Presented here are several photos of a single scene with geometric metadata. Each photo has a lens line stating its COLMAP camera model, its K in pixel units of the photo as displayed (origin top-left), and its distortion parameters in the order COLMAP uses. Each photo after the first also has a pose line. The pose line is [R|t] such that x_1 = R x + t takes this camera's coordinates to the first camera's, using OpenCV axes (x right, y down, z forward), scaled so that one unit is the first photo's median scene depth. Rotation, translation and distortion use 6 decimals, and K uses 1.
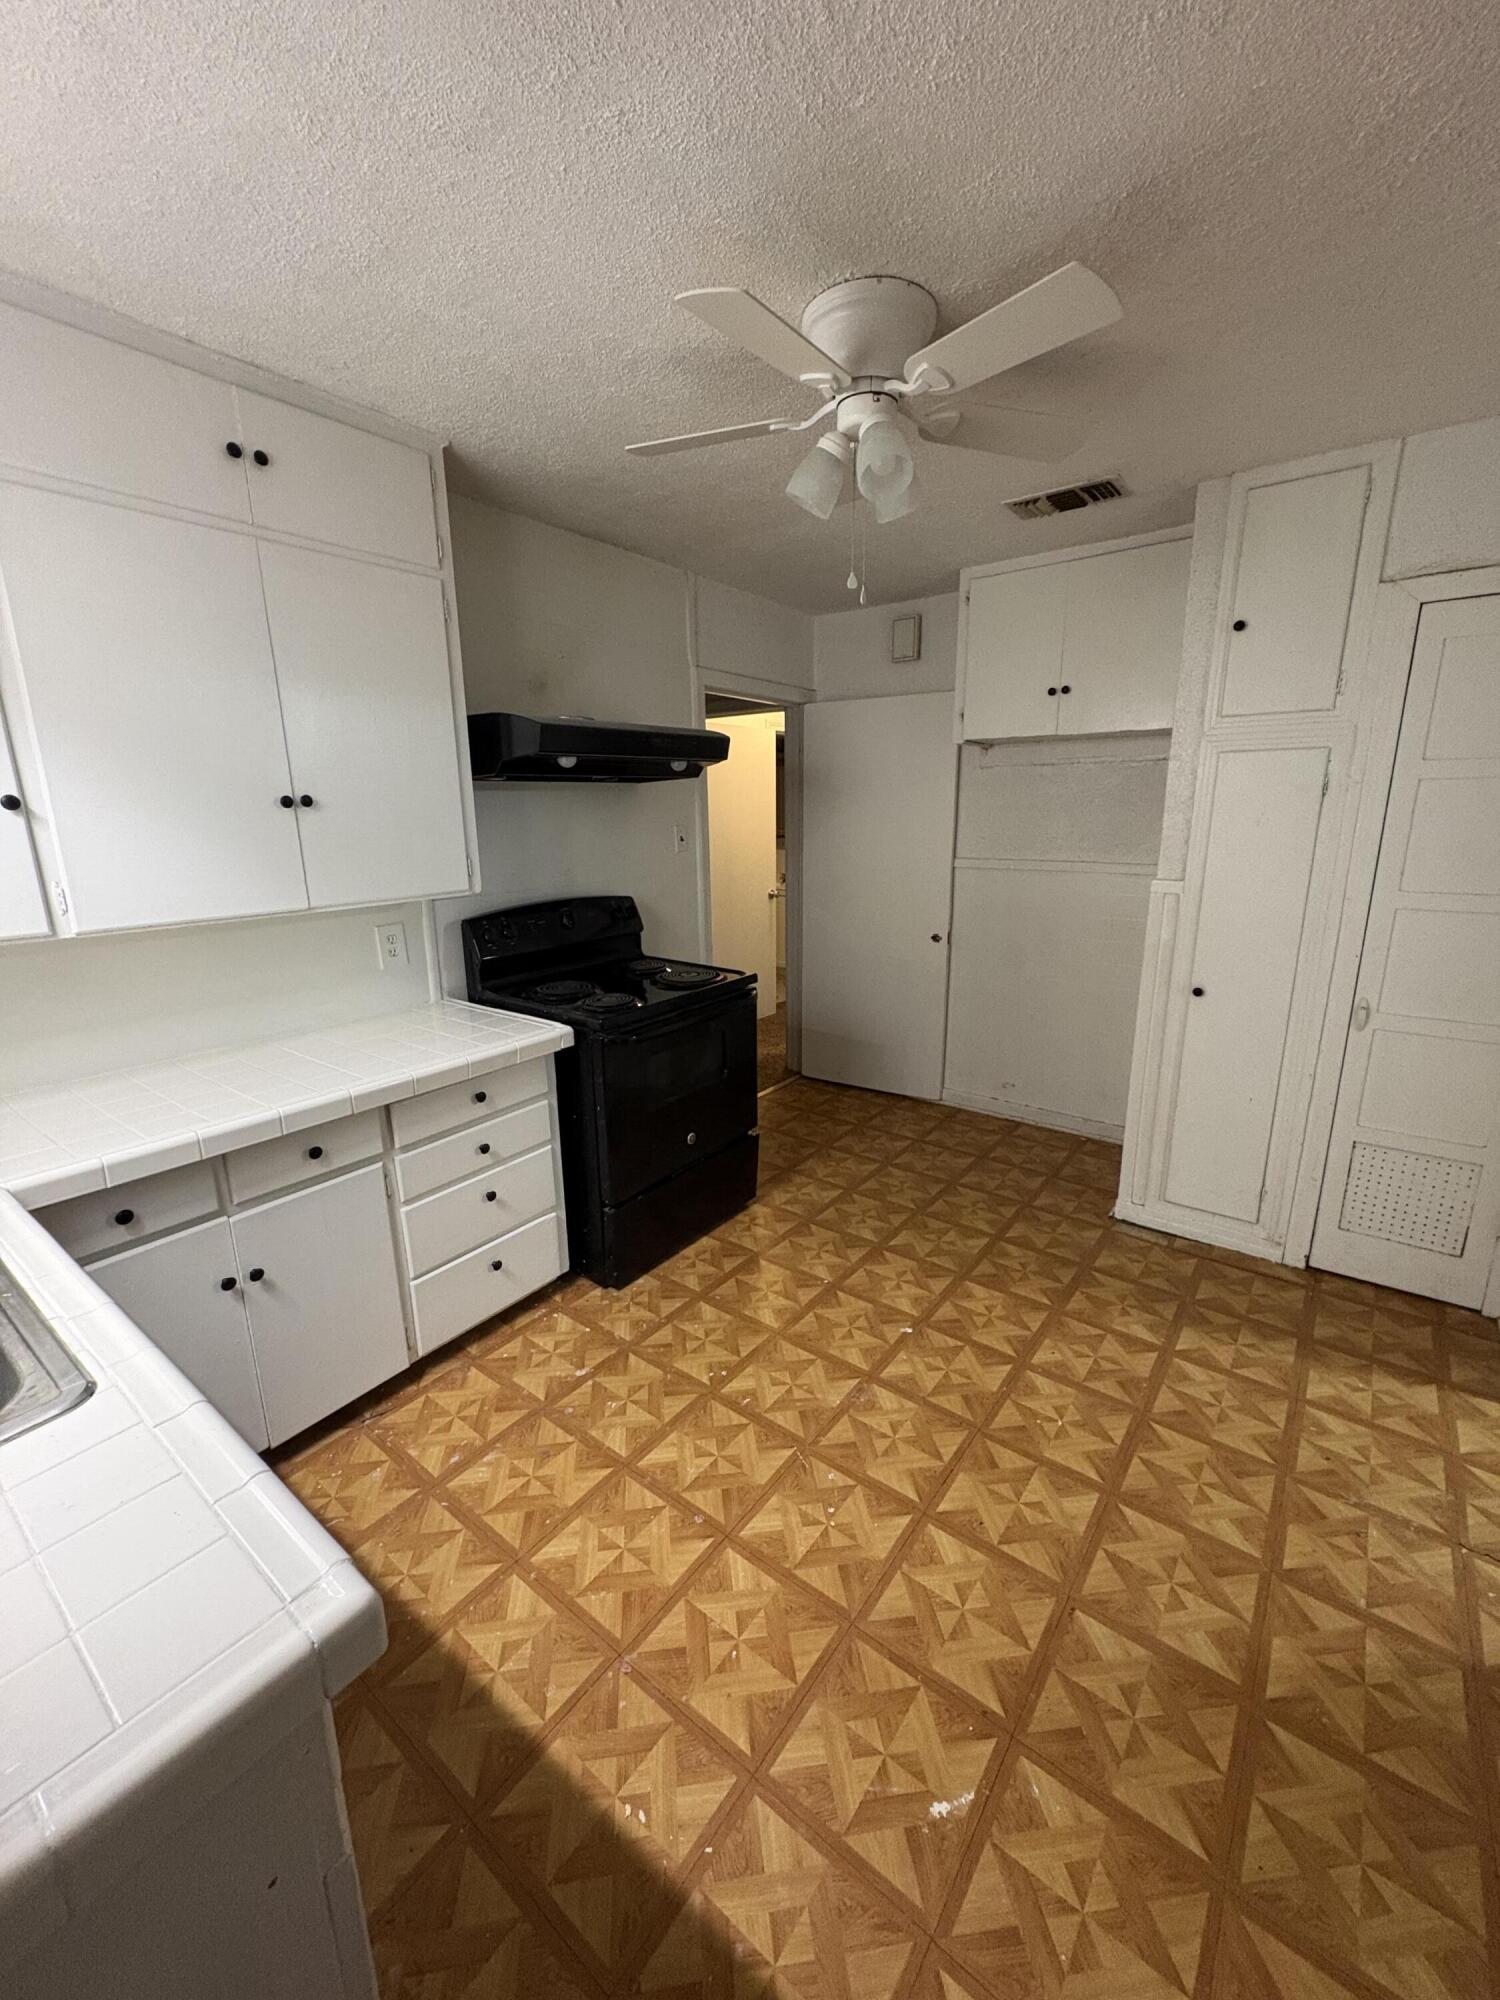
lens RADIAL K [[800.0, 0, 749.4], [0, 800.0, 1000.1], [0, 0, 1]] dist [-0.000401, 0.000042]
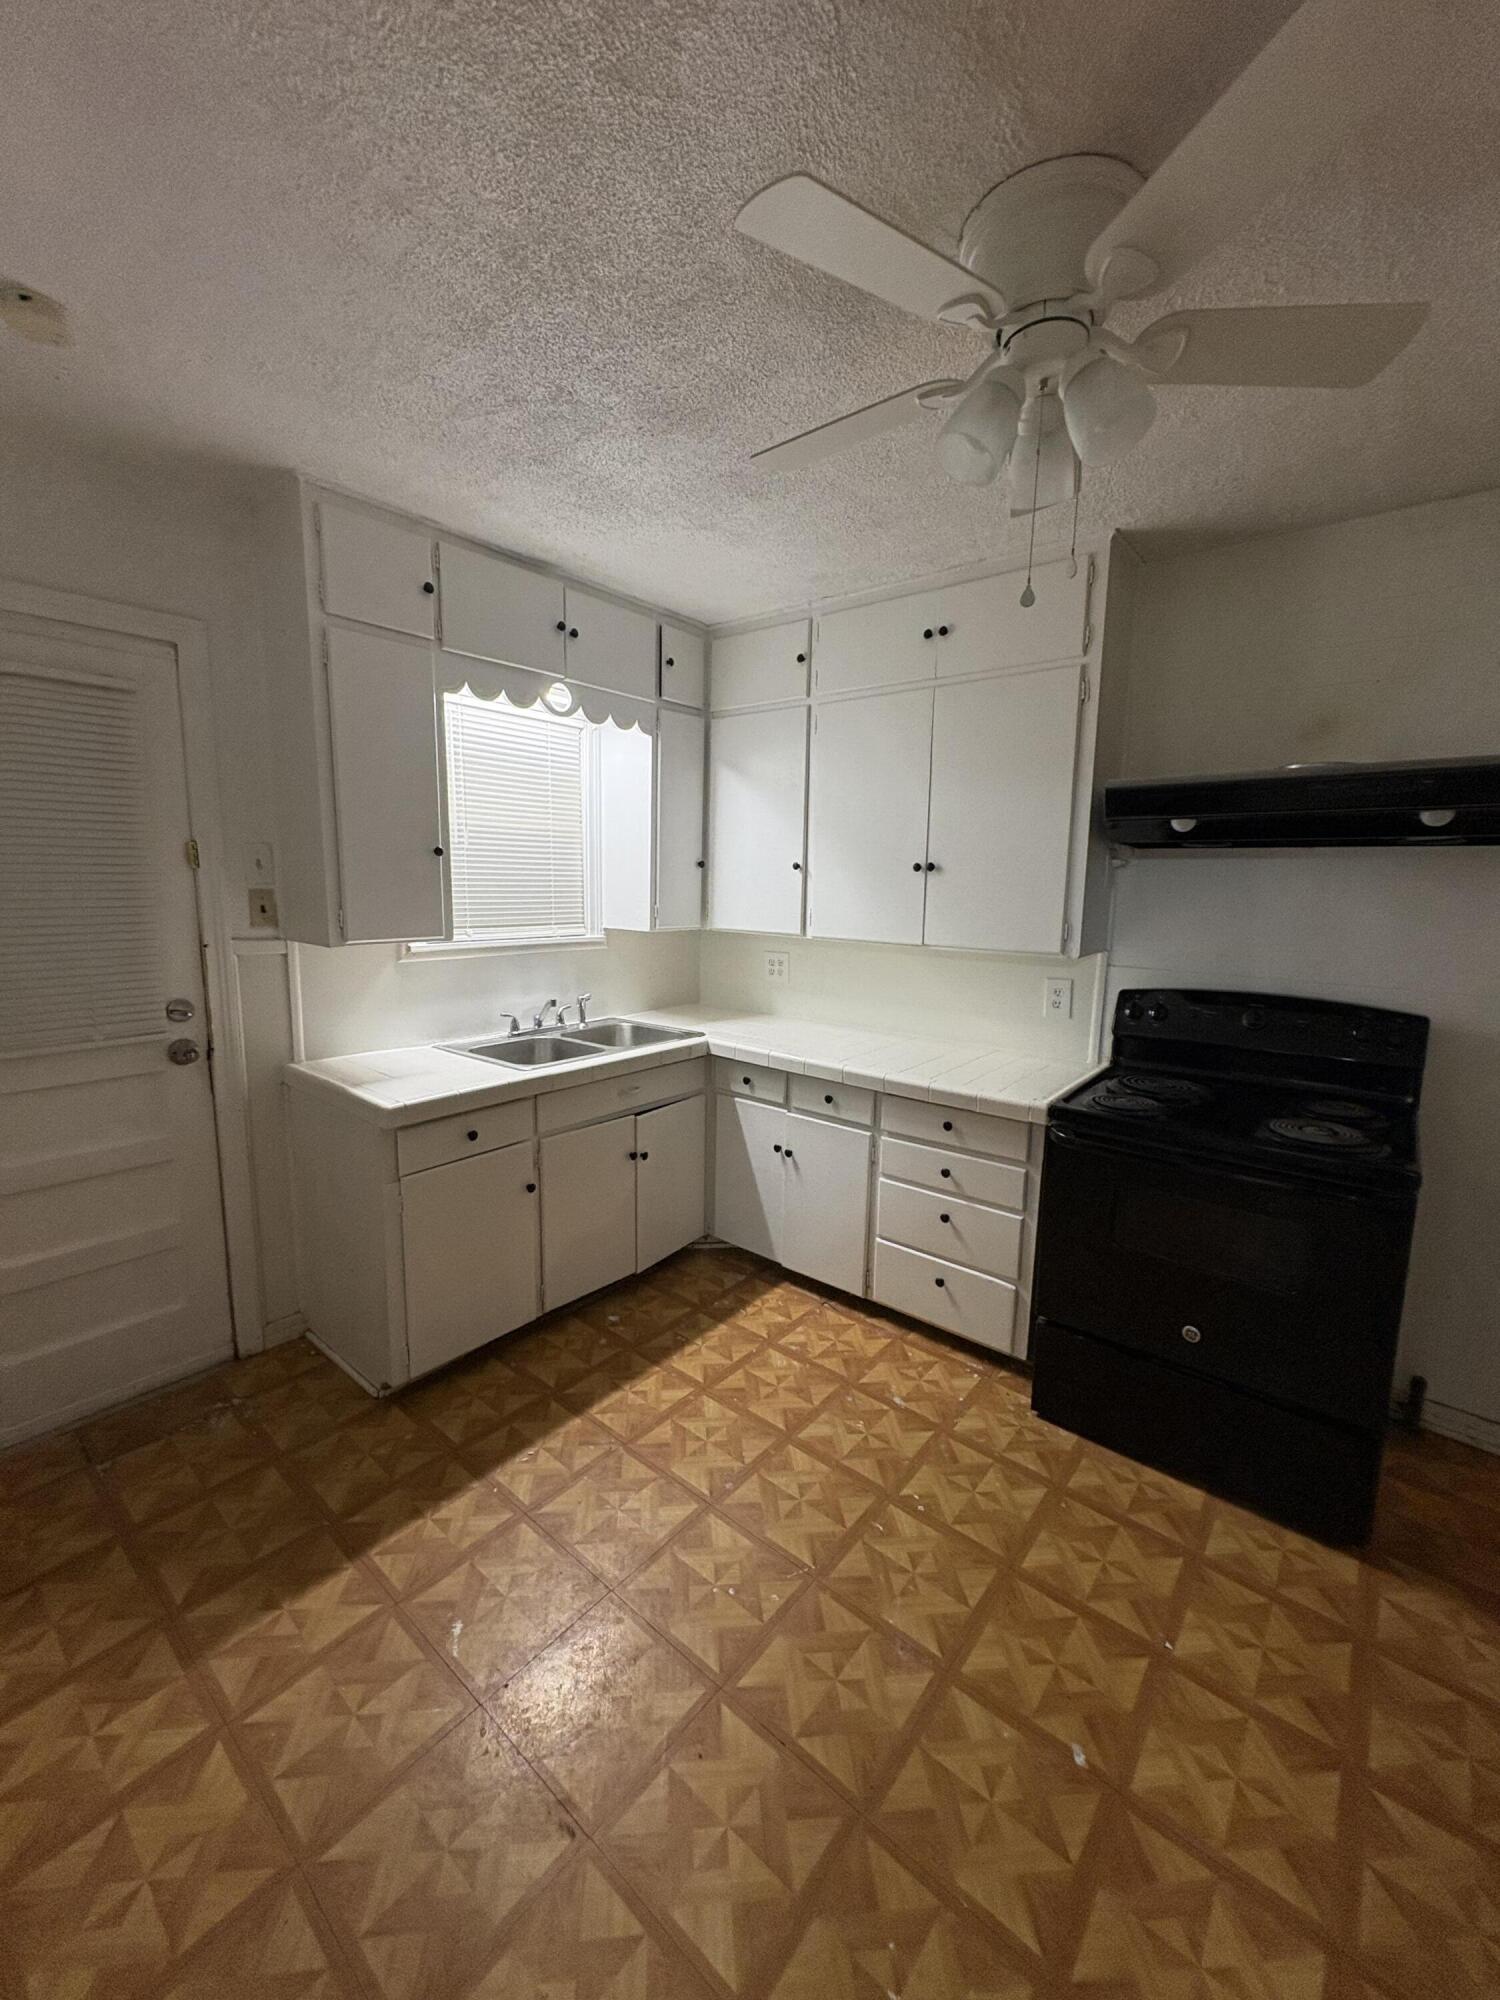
lens RADIAL K [[800.0, 0, 746.1], [0, 800.0, 996.4], [0, 0, 1]] dist [-0.000401, 0.000042]
pose [[-0.040386, 0.164071, -0.985621, 0.771857], [-0.251897, 0.952893, 0.168945, -0.174520], [0.966911, 0.255098, 0.002846, 0.689501]]
